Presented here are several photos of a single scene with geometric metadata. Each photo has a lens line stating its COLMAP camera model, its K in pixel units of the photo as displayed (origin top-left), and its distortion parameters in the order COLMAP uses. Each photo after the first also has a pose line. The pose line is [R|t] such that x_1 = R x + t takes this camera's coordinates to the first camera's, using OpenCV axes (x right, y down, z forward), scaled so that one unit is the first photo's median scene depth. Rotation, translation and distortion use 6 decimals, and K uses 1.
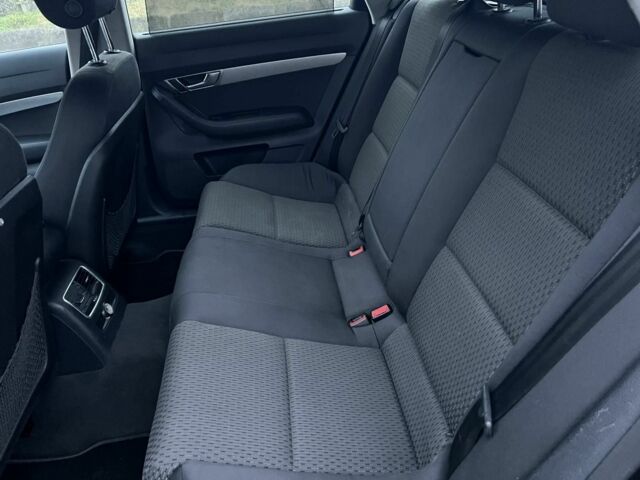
lens RADIAL K [[488.2, 0, 320.0], [0, 488.2, 240.0], [0, 0, 1]] dist [0.028804, -0.008368]
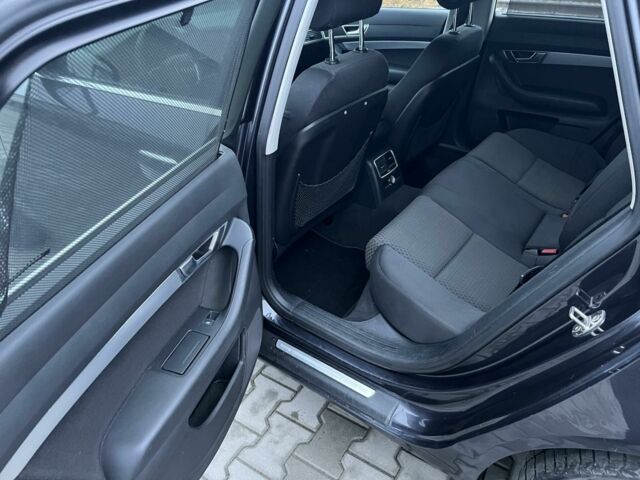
lens RADIAL K [[488.2, 0, 320.0], [0, 488.2, 240.0], [0, 0, 1]] dist [0.028804, -0.008368]
pose [[0.729155, 0.431884, -0.530857, 0.308562], [-0.384088, 0.900280, 0.204870, 0.067546], [0.566400, 0.054514, 0.822326, -0.427173]]
